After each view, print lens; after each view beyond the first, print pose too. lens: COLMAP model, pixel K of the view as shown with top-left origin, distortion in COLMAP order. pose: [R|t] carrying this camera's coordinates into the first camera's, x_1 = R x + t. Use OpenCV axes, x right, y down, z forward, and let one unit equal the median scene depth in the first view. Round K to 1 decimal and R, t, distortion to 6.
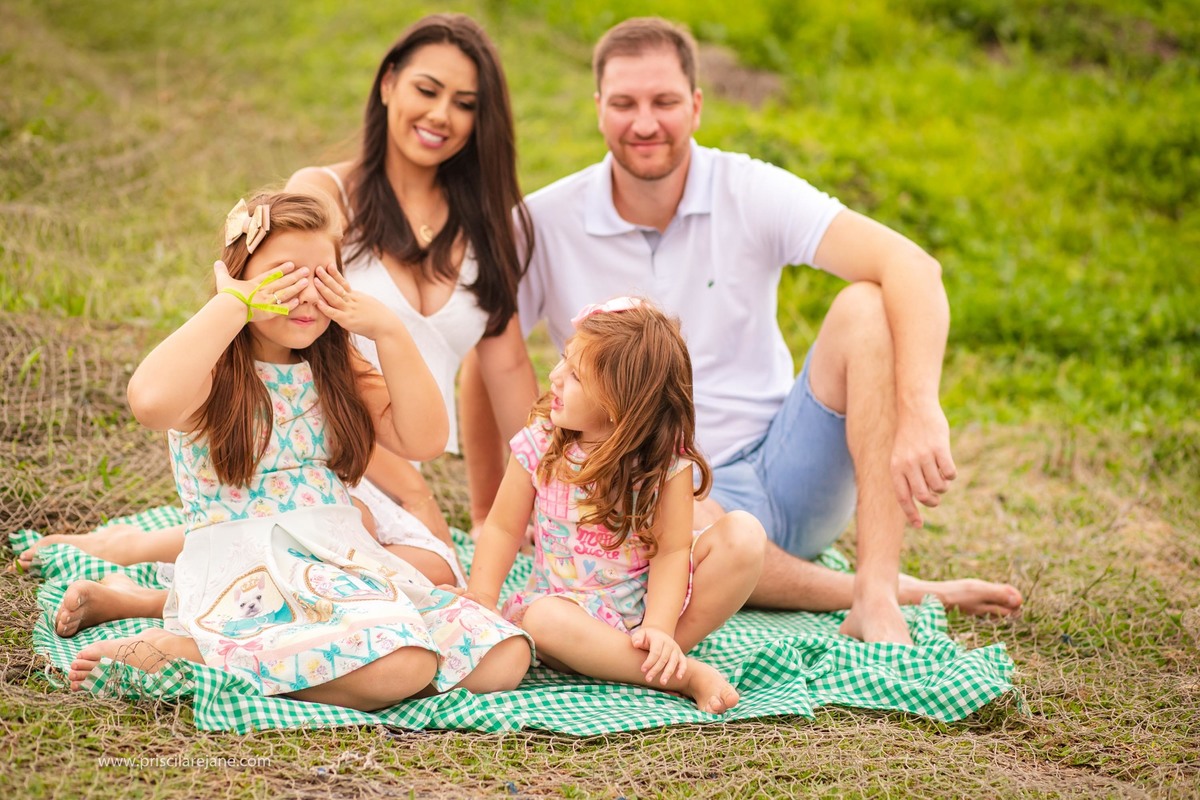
lens RADIAL K [[2849.1, 0, 602.3], [0, 2849.1, 399.4], [0, 0, 1]] dist [-0.085949, 0.000000]
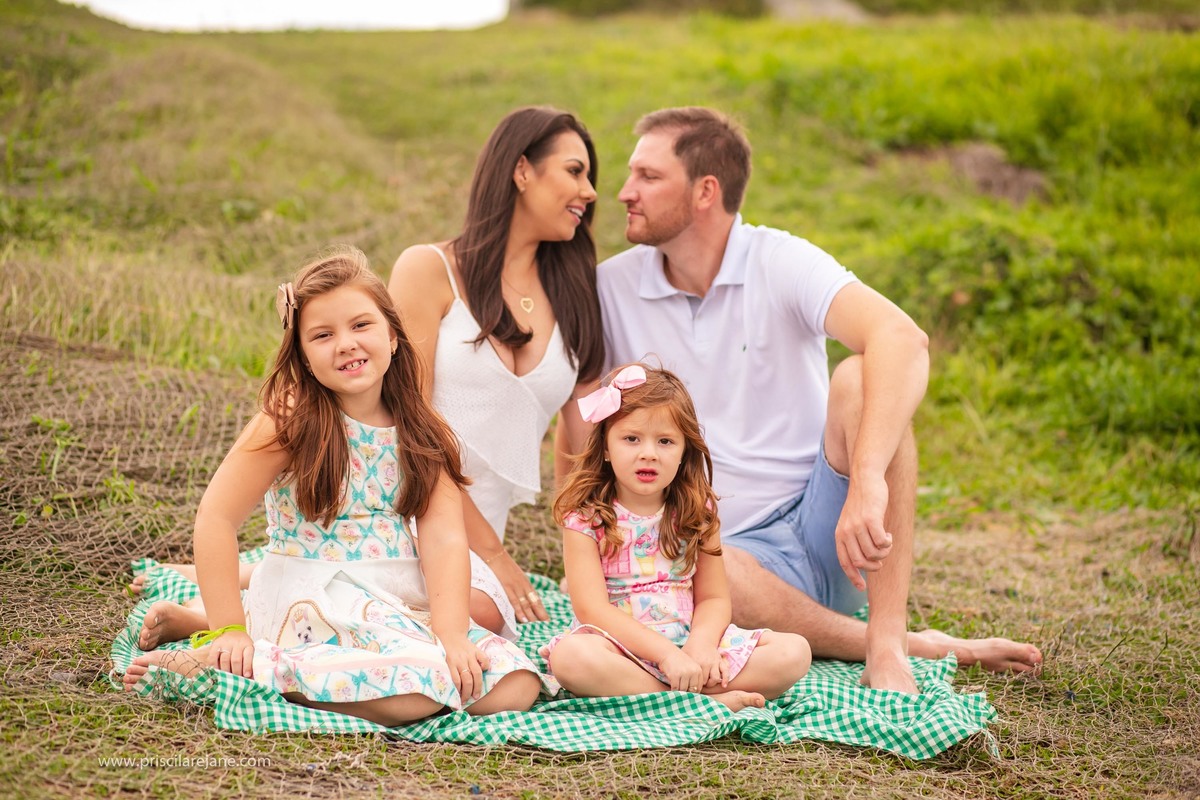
lens RADIAL K [[2849.1, 0, 597.6], [0, 2849.1, 400.1], [0, 0, 1]] dist [-0.085949, 0.000000]
pose [[0.988886, 0.028331, -0.145953, 0.150255], [-0.033039, 0.999006, -0.029934, 0.011626], [0.144960, 0.034423, 0.988838, -0.100619]]
